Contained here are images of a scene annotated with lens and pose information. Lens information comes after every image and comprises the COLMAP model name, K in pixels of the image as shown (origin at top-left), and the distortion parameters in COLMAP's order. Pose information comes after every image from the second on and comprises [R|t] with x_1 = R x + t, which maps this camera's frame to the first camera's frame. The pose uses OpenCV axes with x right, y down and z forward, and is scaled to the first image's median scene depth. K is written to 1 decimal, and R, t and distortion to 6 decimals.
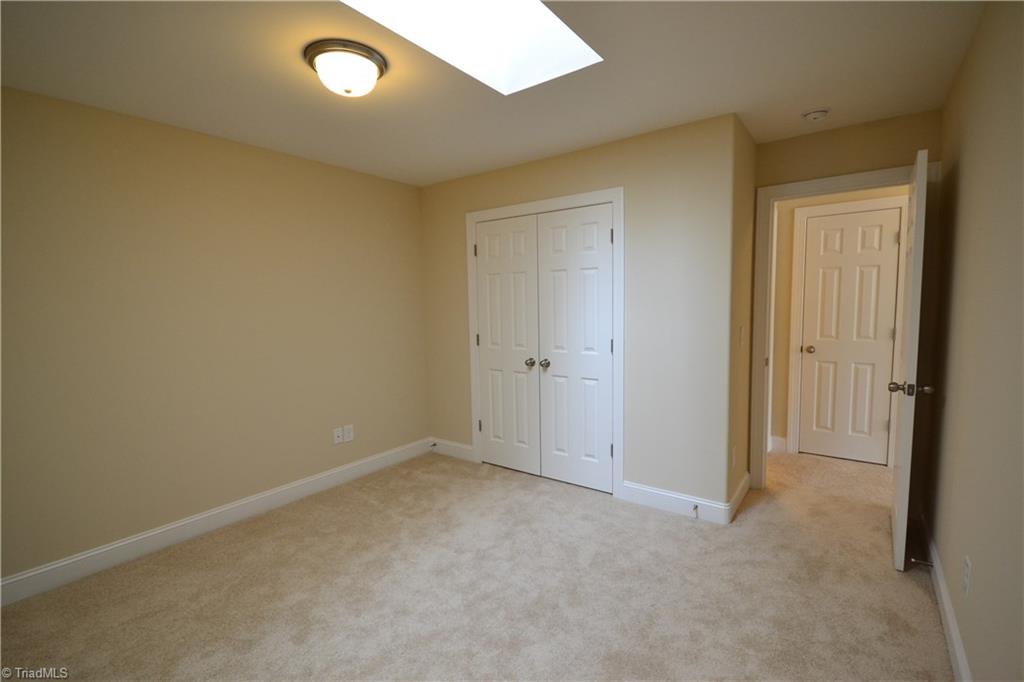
lens RADIAL K [[468.3, 0, 512.0], [0, 468.3, 341.0], [0, 0, 1]] dist [-0.001877, -0.000464]
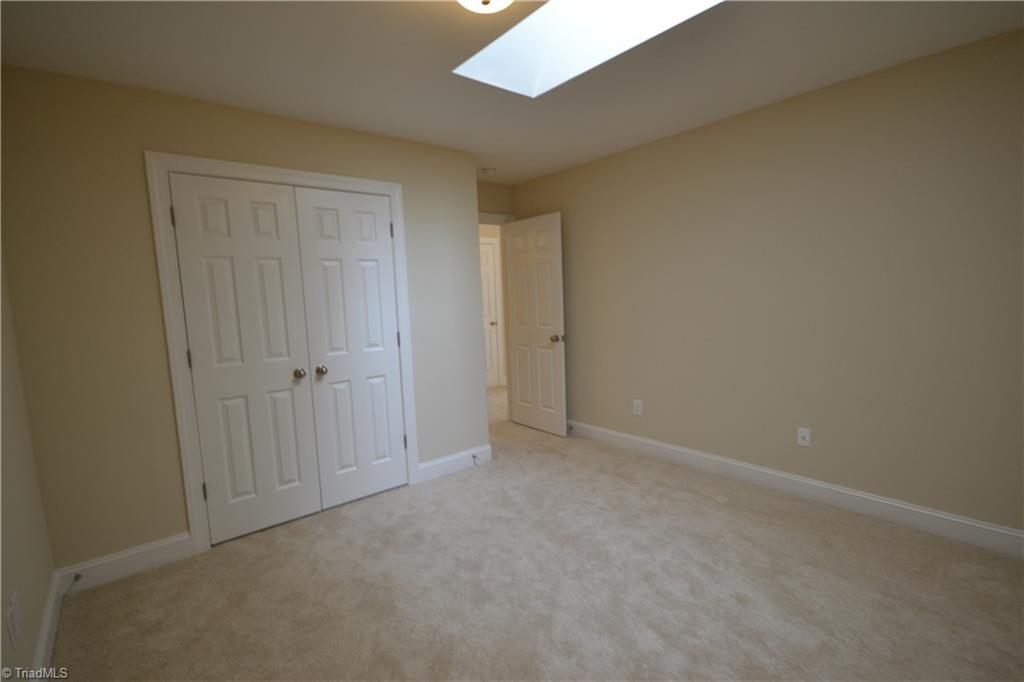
lens RADIAL K [[468.3, 0, 512.0], [0, 468.3, 341.0], [0, 0, 1]] dist [-0.001877, -0.000464]
pose [[0.231588, -0.089873, 0.968654, -0.690981], [0.113005, 0.991468, 0.064972, -0.021467], [-0.966228, 0.094416, 0.239768, 0.505158]]
